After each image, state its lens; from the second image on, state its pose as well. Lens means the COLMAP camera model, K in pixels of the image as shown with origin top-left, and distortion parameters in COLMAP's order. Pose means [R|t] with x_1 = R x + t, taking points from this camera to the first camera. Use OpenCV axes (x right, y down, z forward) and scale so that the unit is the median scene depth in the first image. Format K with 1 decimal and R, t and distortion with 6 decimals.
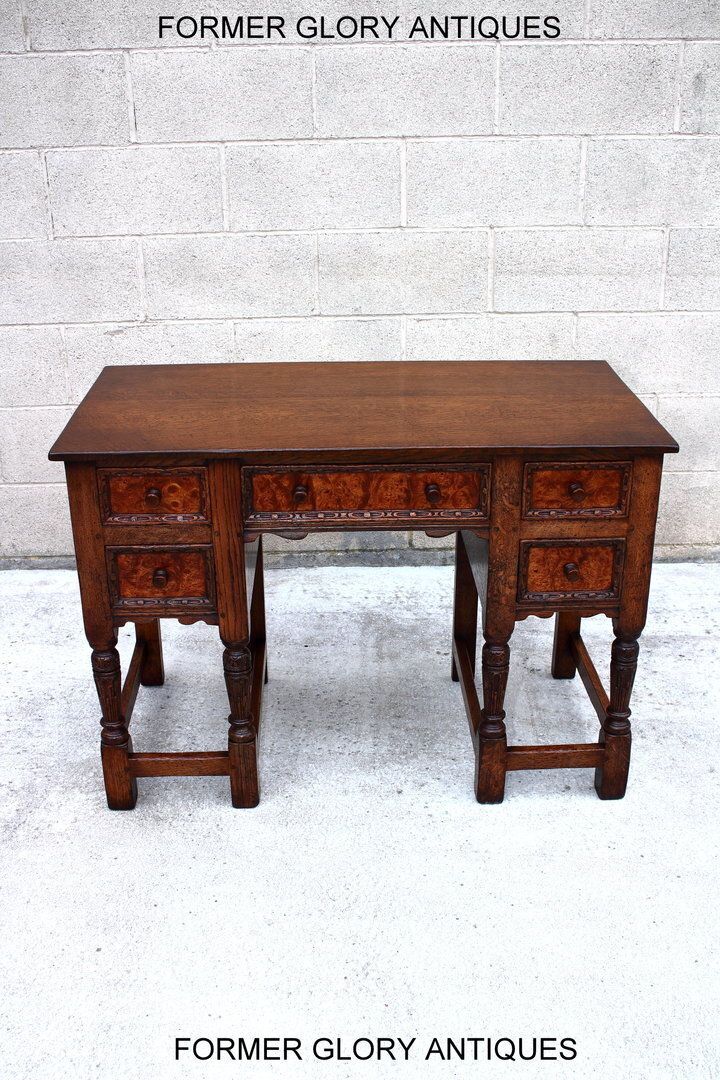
lens RADIAL K [[1132.0, 0, 371.6], [0, 1132.0, 557.3], [0, 0, 1]] dist [-0.121327, 0.000000]
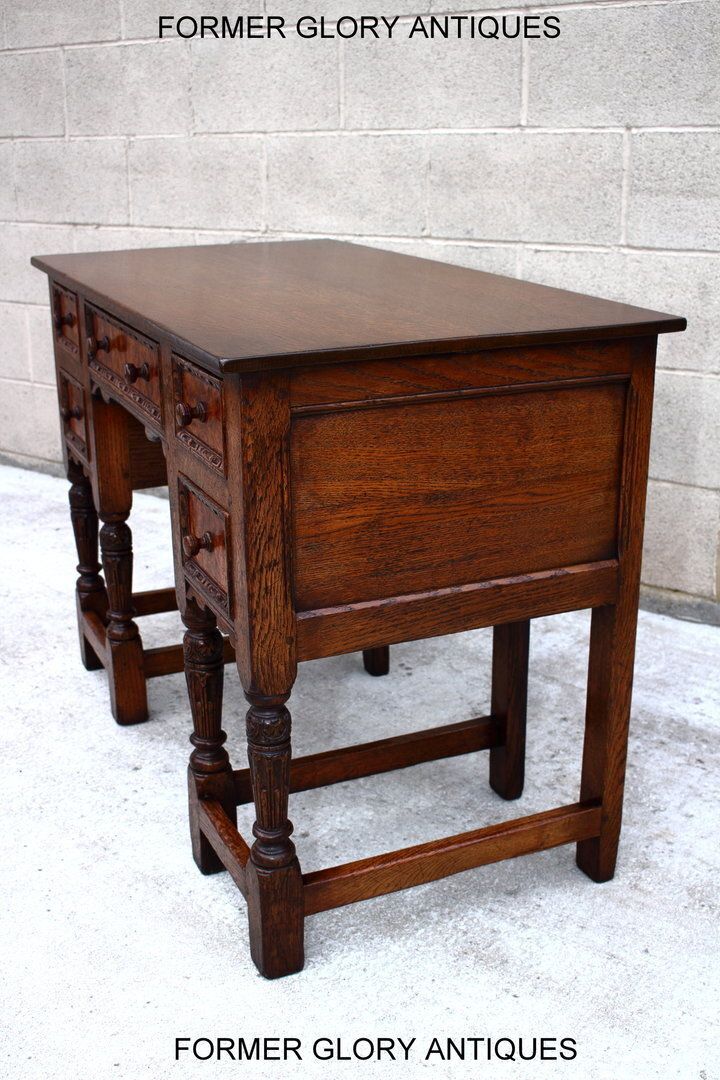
lens RADIAL K [[1248.6, 0, 375.8], [0, 1248.6, 556.1], [0, 0, 1]] dist [-0.091665, 0.000000]
pose [[0.800321, 0.198761, -0.565669, 0.630364], [-0.246006, 0.969239, -0.007491, 0.031486], [0.546779, 0.145153, 0.824599, 0.368474]]
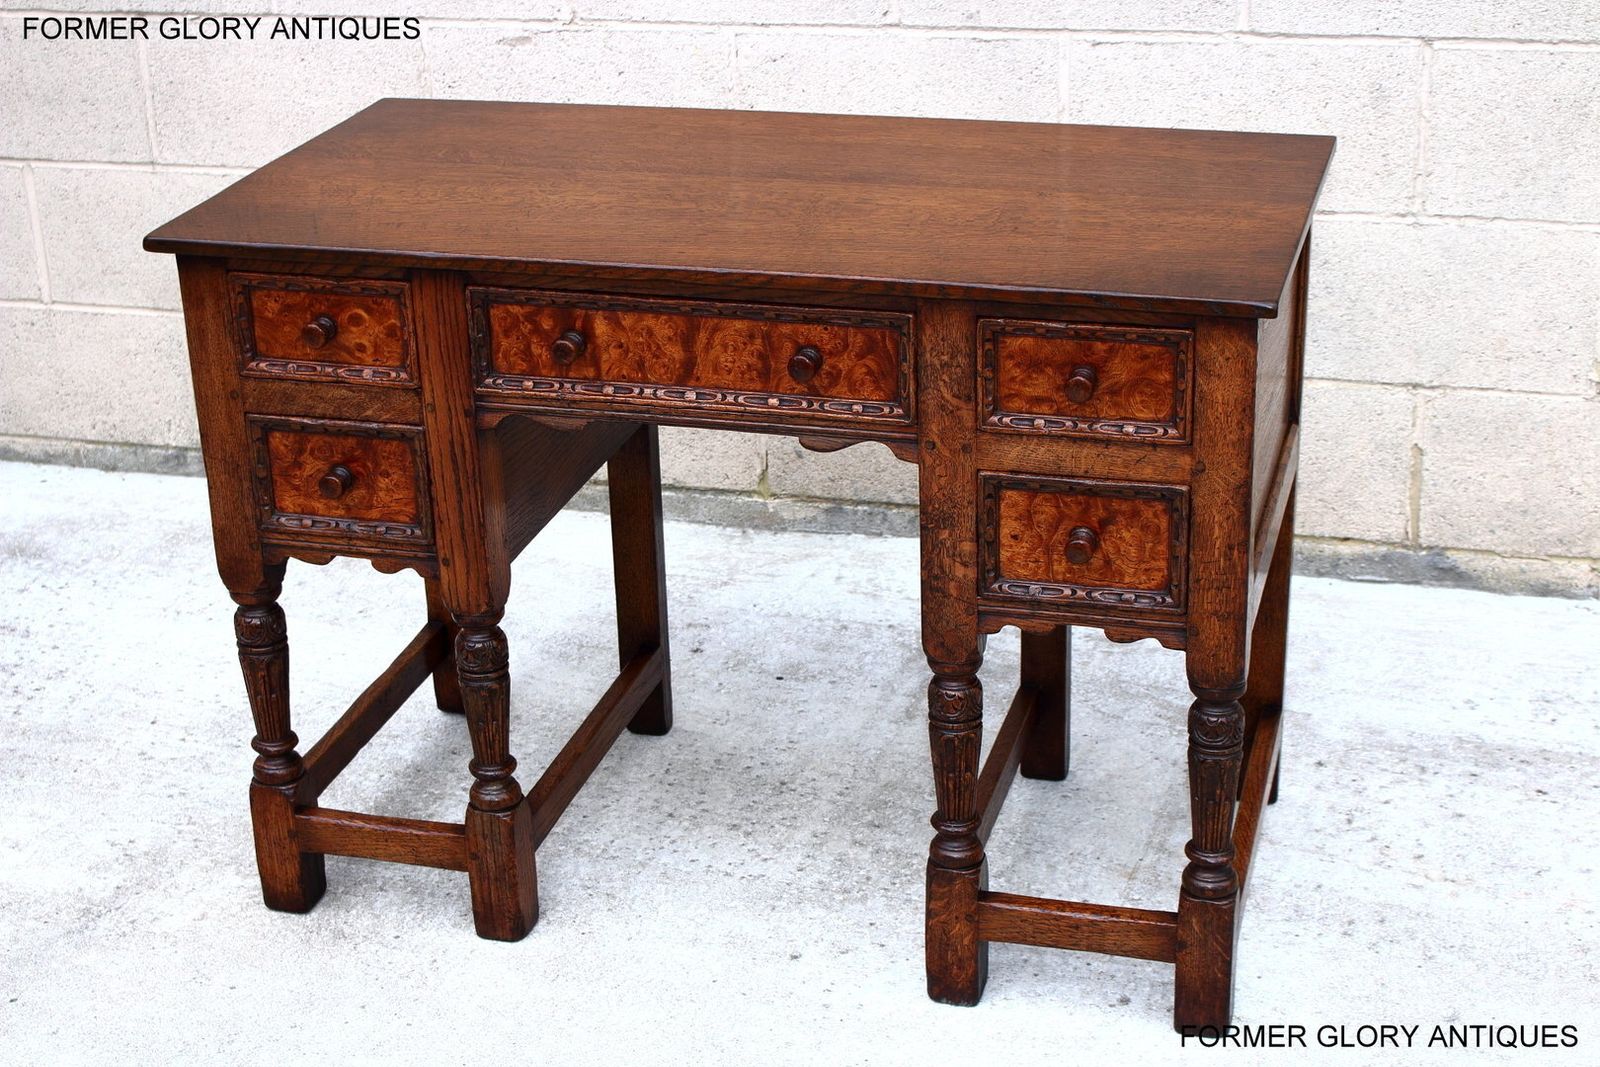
lens RADIAL K [[2562.3, 0, 788.9], [0, 2562.3, 548.8], [0, 0, 1]] dist [-0.051422, 0.000000]
pose [[0.948807, 0.099369, -0.299817, 0.358764], [-0.103421, 0.994635, 0.002364, 0.023019], [0.298444, 0.028764, 0.953994, -0.112450]]
